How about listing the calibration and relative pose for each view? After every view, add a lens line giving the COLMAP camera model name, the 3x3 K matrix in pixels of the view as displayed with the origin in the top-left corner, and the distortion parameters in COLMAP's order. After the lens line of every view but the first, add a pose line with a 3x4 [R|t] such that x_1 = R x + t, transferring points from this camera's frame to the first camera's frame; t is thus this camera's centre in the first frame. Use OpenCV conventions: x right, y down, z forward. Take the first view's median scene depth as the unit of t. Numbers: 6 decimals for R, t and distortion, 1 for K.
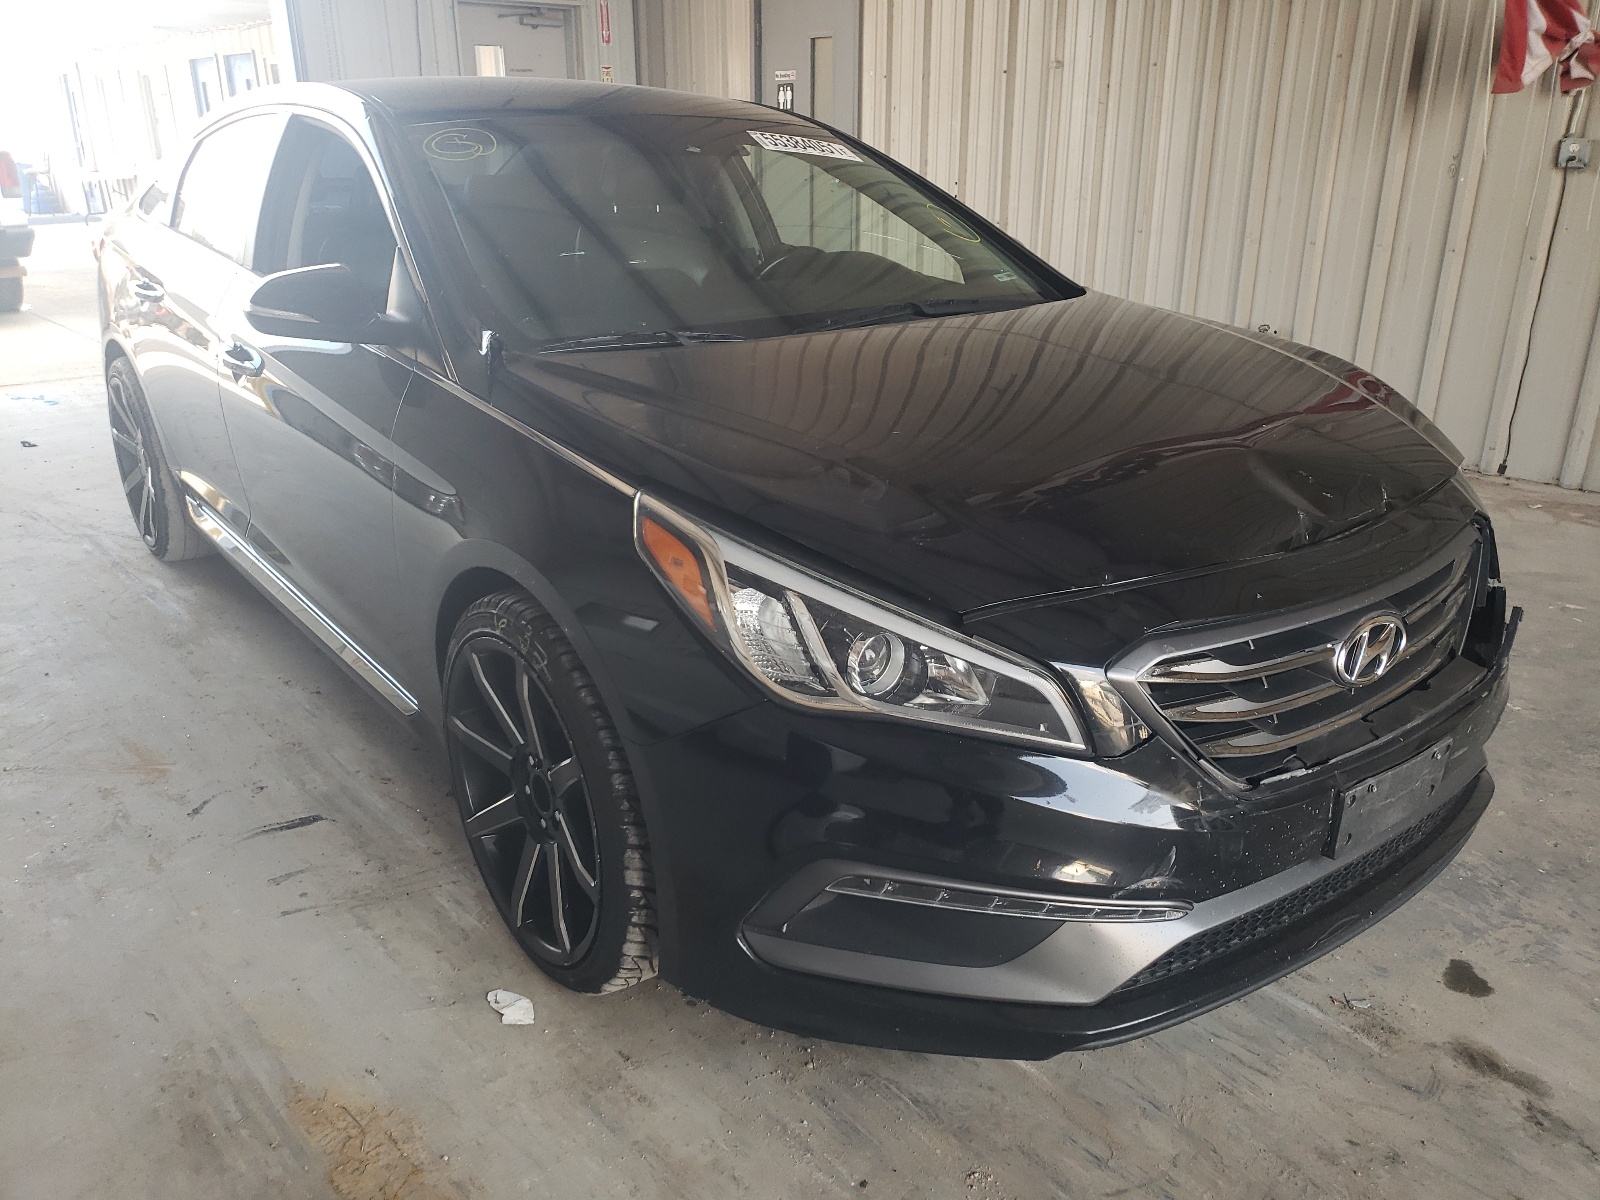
lens RADIAL K [[1218.7, 0, 802.2], [0, 1218.7, 601.2], [0, 0, 1]] dist [-0.015380, -0.008027]
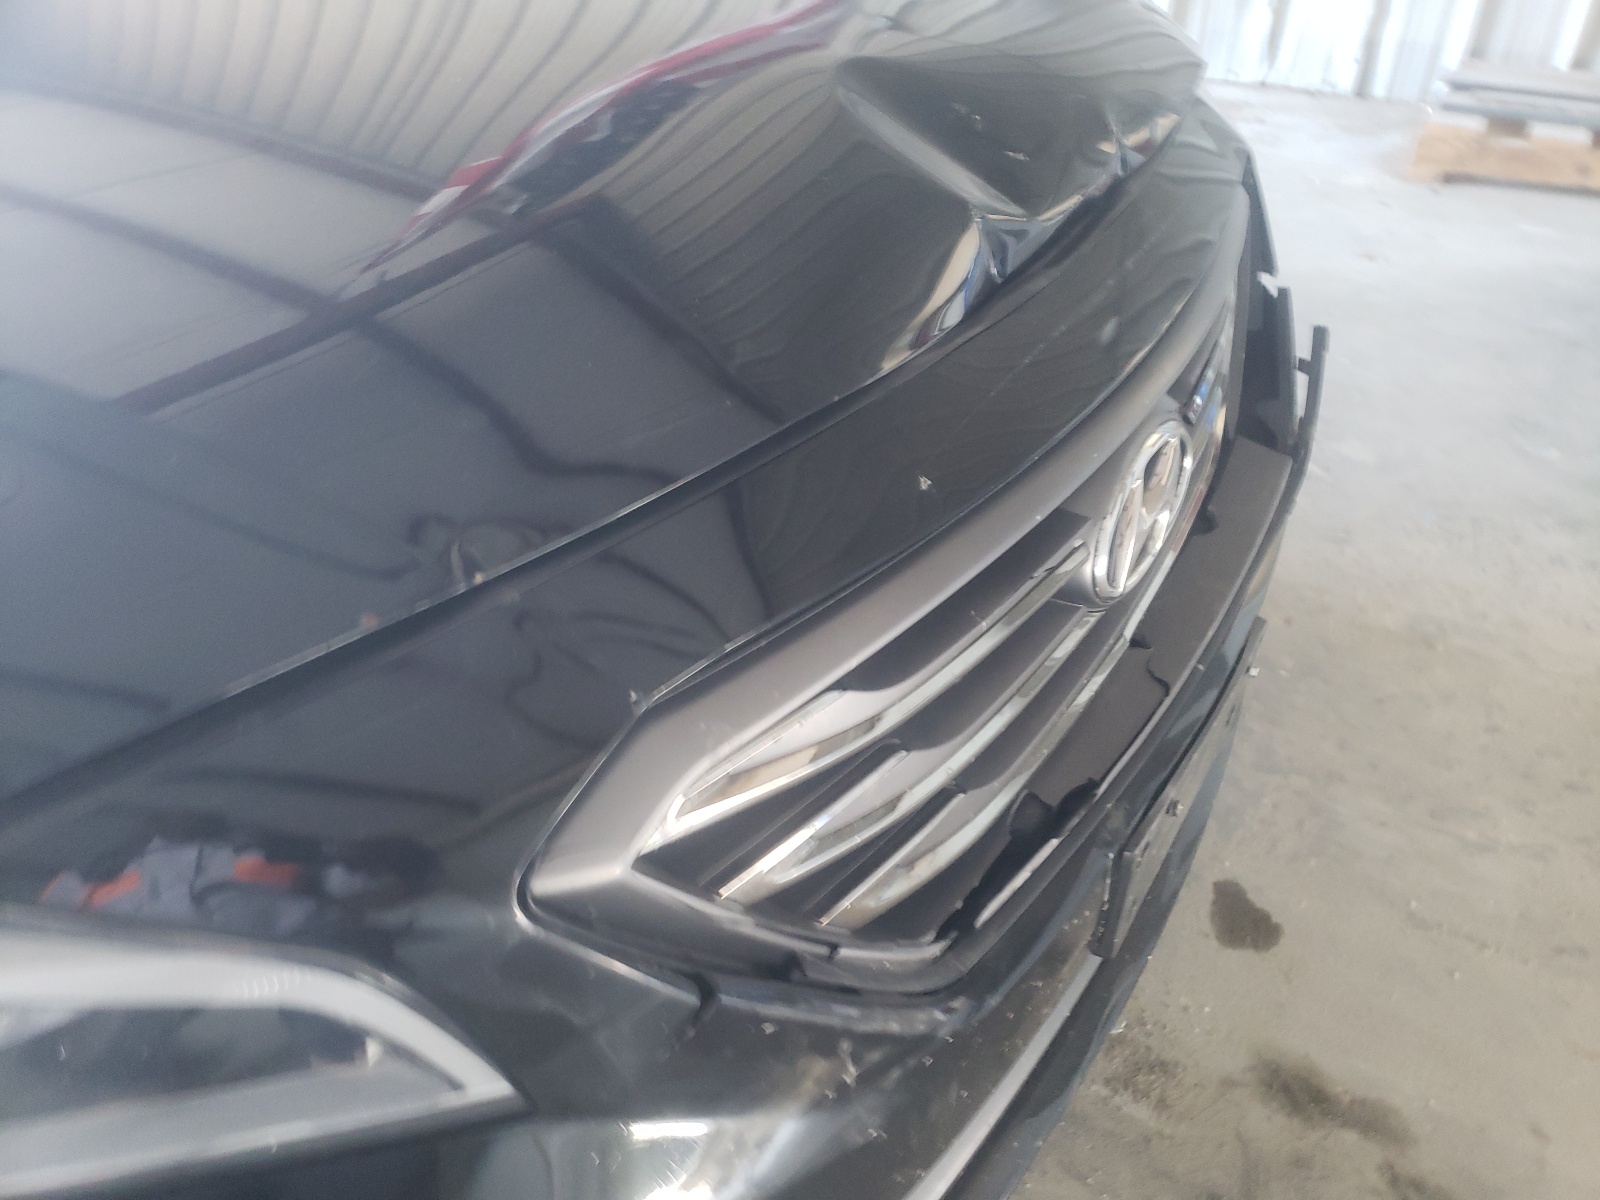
lens RADIAL K [[1218.7, 0, 798.5], [0, 1218.7, 597.7], [0, 0, 1]] dist [-0.015380, -0.008027]
pose [[0.935632, -0.206246, 0.286452, 0.192822], [0.120019, 0.949068, 0.291317, -0.072934], [-0.331945, -0.238186, 0.912732, 0.574255]]
